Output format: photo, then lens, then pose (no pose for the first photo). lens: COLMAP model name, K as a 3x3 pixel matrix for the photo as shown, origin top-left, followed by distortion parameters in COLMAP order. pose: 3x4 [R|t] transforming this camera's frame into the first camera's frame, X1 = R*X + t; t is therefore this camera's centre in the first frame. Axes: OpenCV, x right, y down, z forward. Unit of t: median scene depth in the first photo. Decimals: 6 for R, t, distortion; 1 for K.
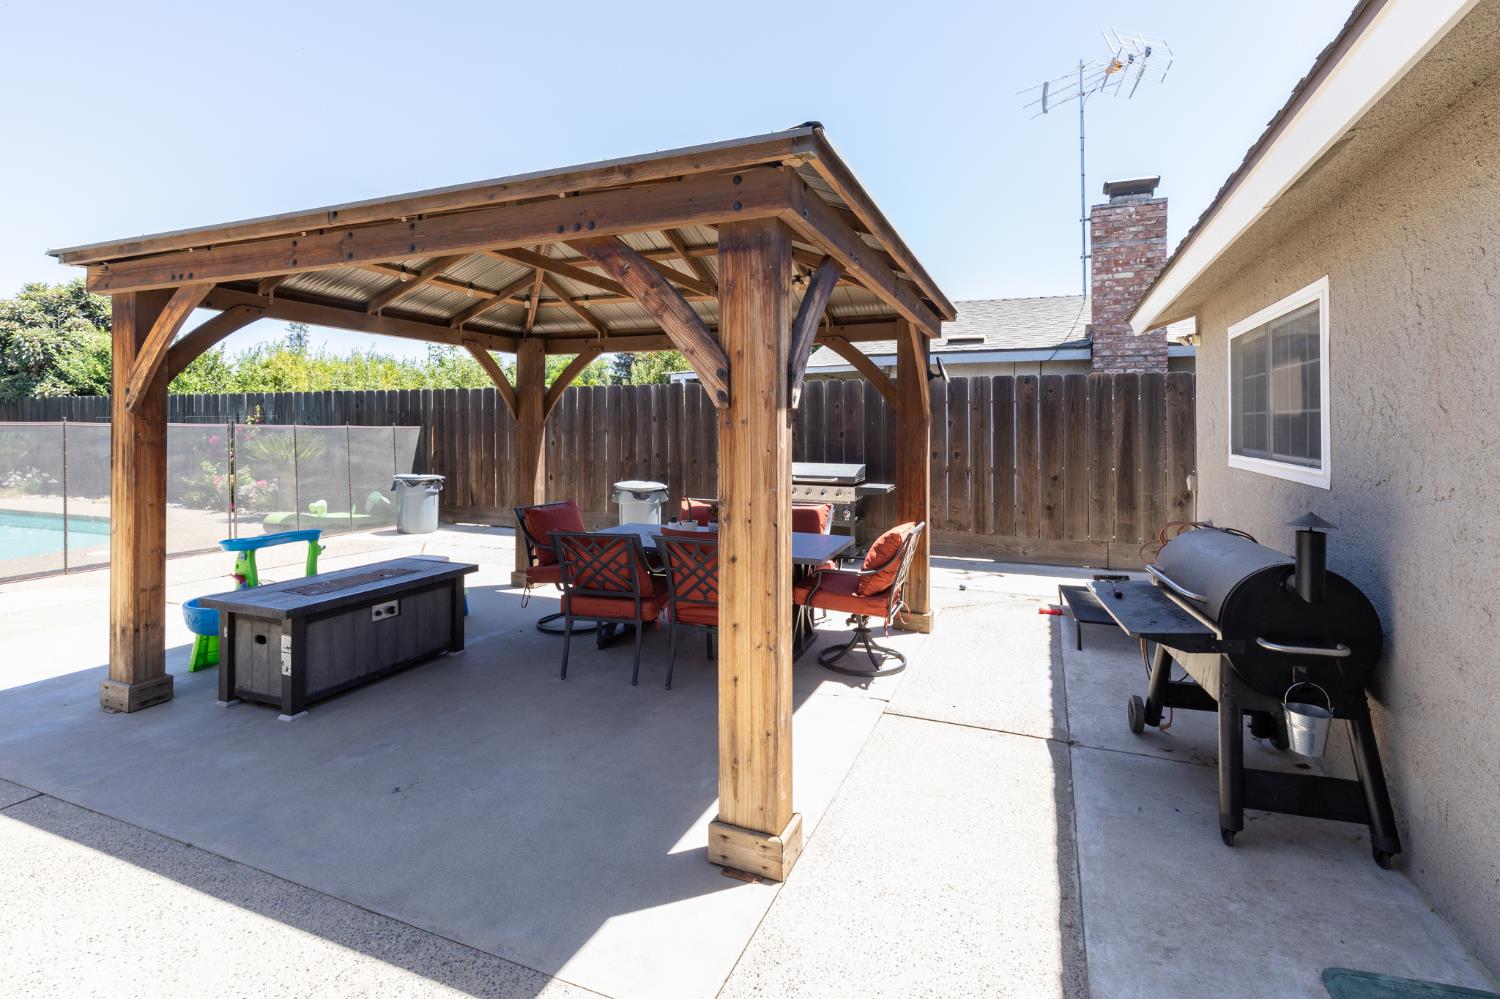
lens RADIAL K [[696.7, 0, 770.3], [0, 696.7, 431.6], [0, 0, 1]] dist [0.003671, 0.000387]
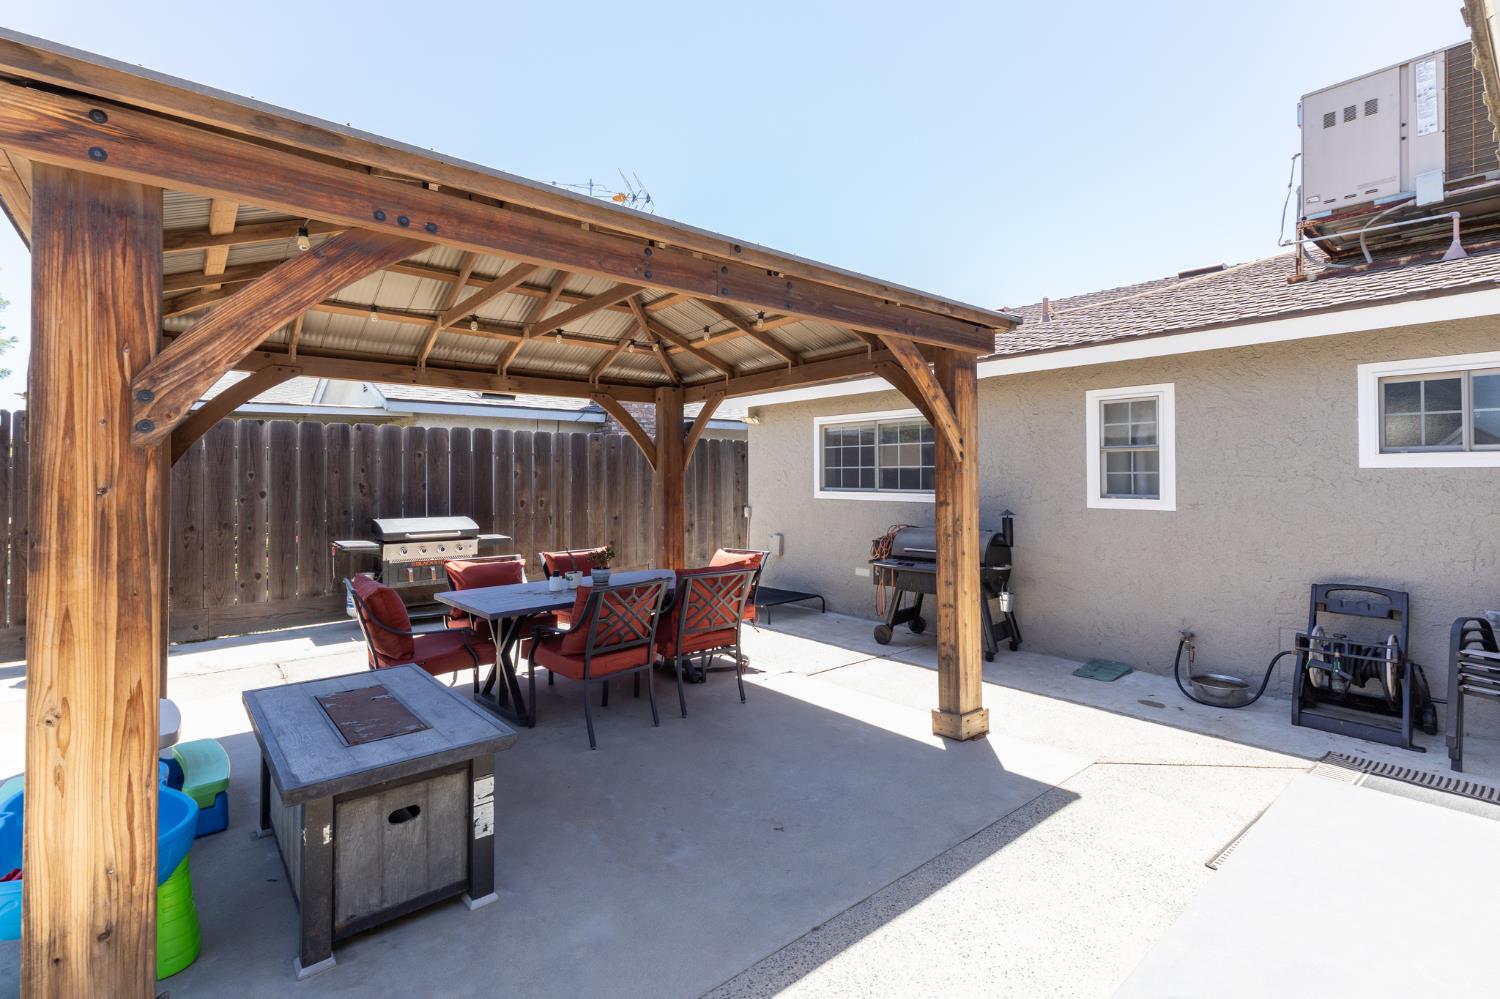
lens RADIAL K [[690.1, 0, 749.4], [0, 690.1, 472.0], [0, 0, 1]] dist [0.012247, 0.000197]
pose [[0.473756, 0.004513, 0.880645, -1.139154], [0.010791, 0.999882, -0.010929, 0.001256], [-0.880590, 0.014681, 0.473652, 0.432214]]
